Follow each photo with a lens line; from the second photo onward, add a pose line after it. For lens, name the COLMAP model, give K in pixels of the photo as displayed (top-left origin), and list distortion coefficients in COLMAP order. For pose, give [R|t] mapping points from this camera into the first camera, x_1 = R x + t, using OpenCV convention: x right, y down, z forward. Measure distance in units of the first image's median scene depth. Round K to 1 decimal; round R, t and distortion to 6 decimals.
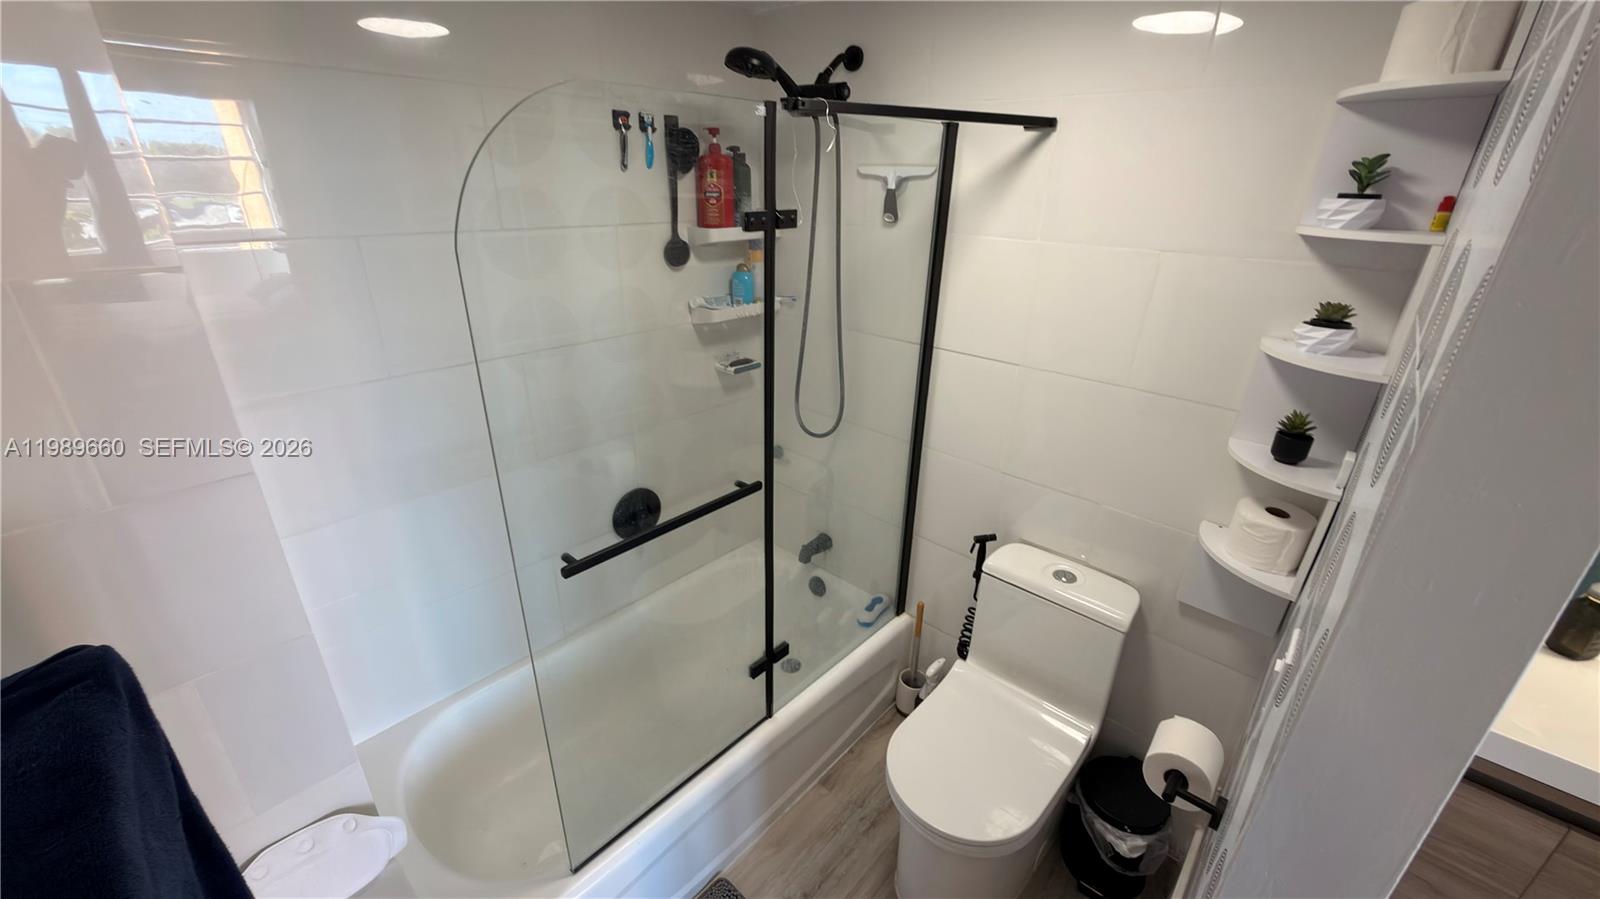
lens RADIAL K [[638.6, 0, 798.0], [0, 638.6, 459.8], [0, 0, 1]] dist [-0.001762, 0.000680]
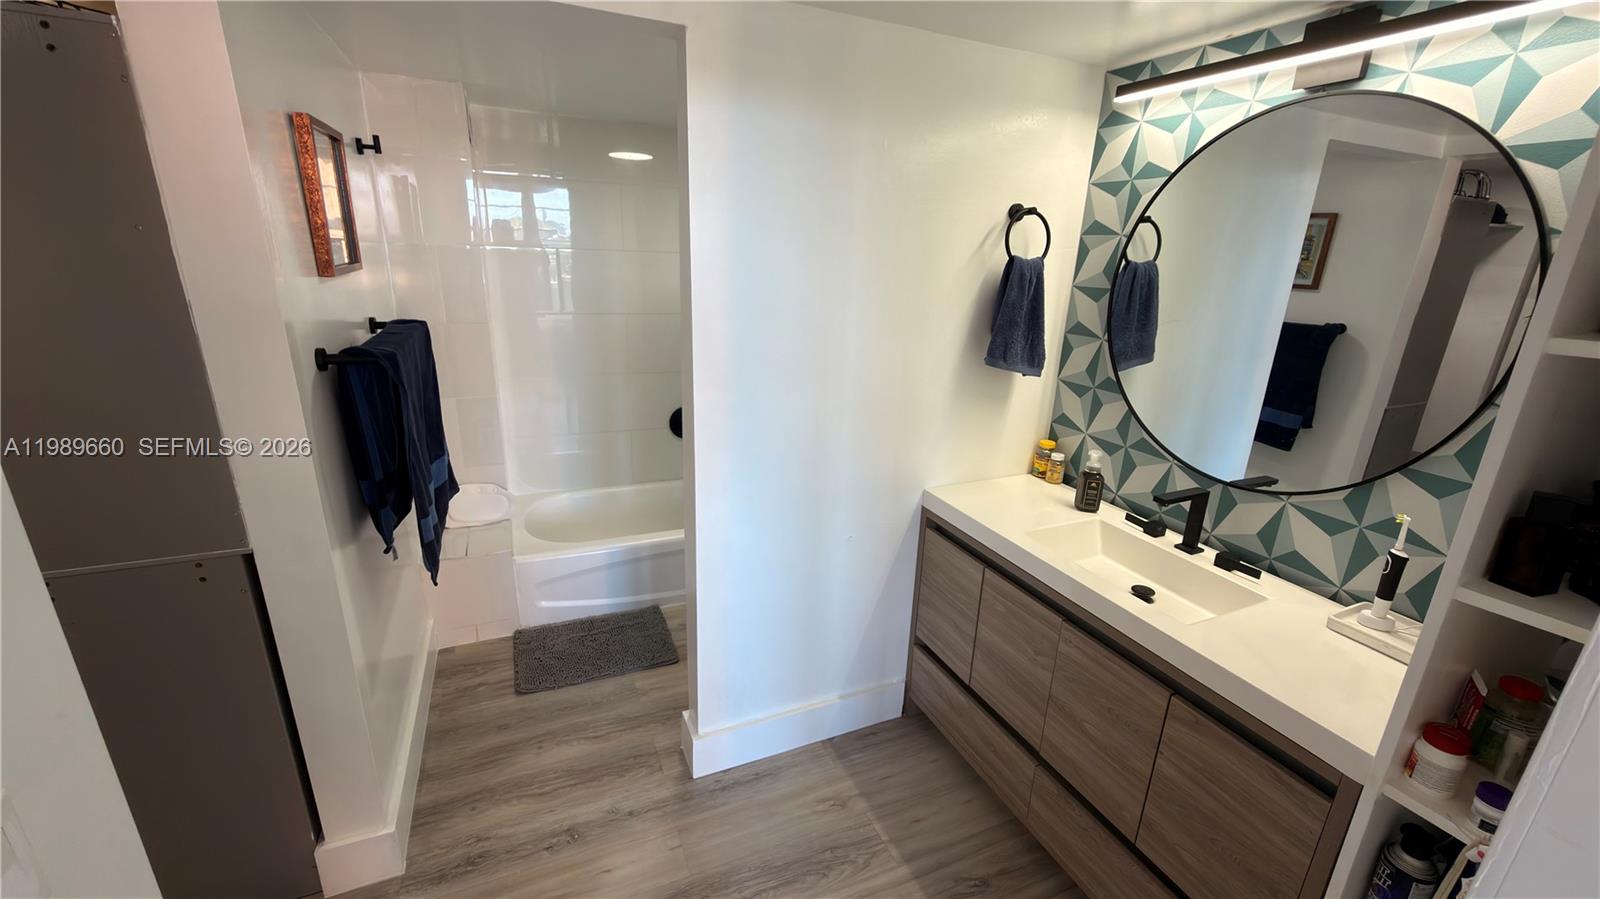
lens RADIAL K [[638.6, 0, 802.1], [0, 638.6, 452.0], [0, 0, 1]] dist [-0.001762, 0.000680]
pose [[0.914835, 0.132016, -0.381640, 0.830485], [-0.177872, 0.980172, -0.087321, 0.307557], [0.362545, 0.147767, 0.920177, -0.516860]]
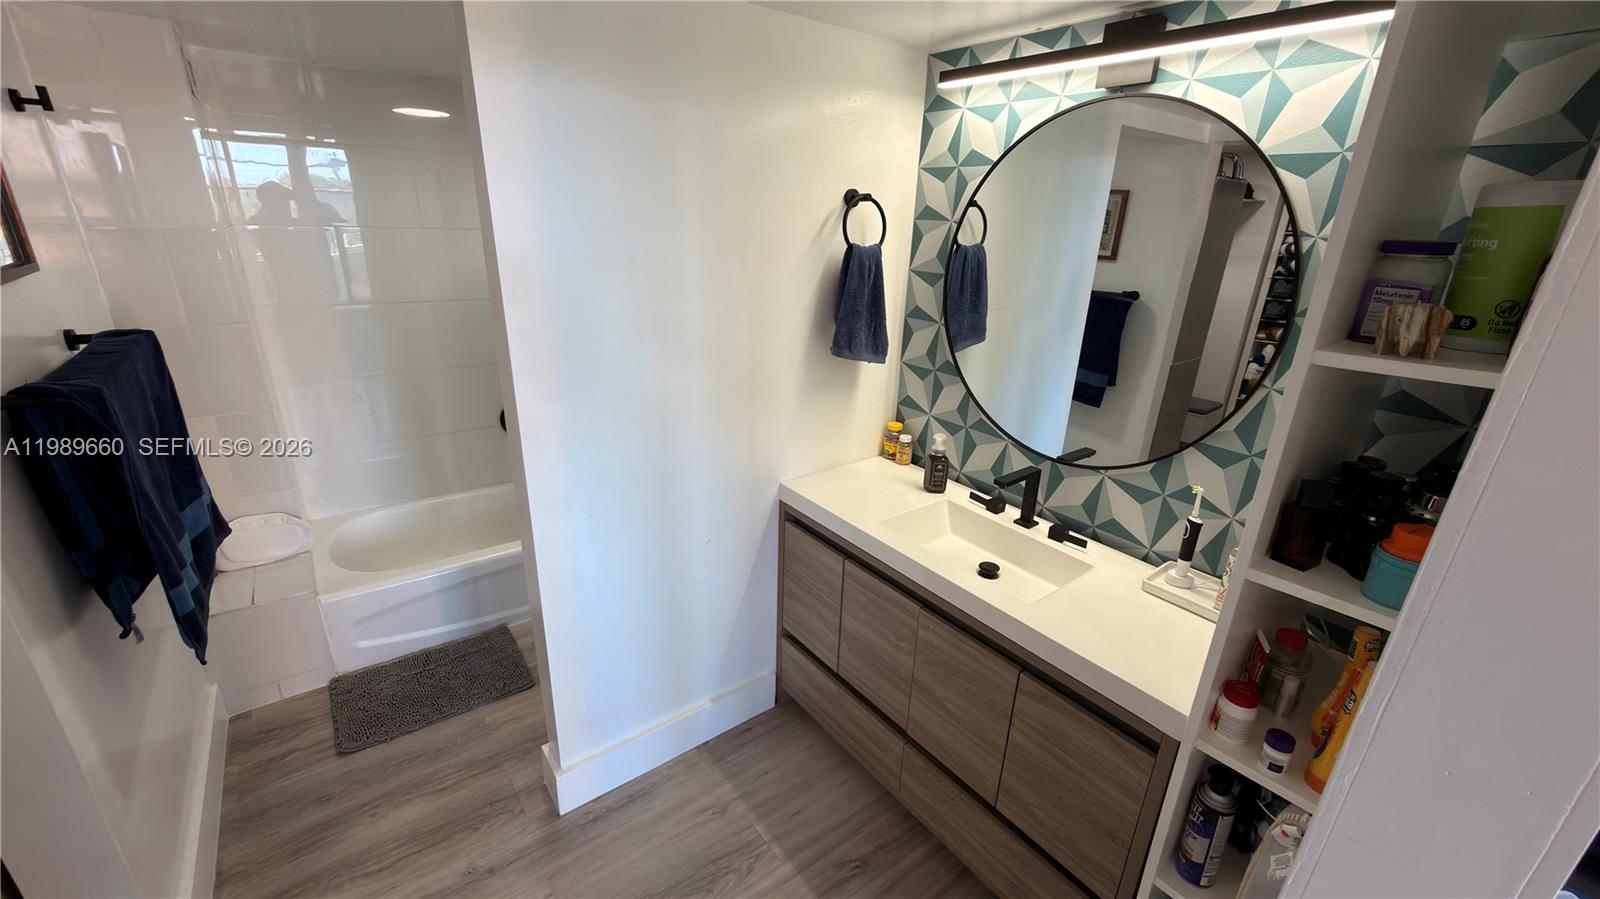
lens RADIAL K [[638.6, 0, 802.5], [0, 638.6, 452.6], [0, 0, 1]] dist [-0.001762, 0.000680]
pose [[0.983736, 0.074360, -0.163507, 0.820657], [-0.084837, 0.994702, -0.058048, 0.238810], [0.158325, 0.070976, 0.984833, -0.477970]]
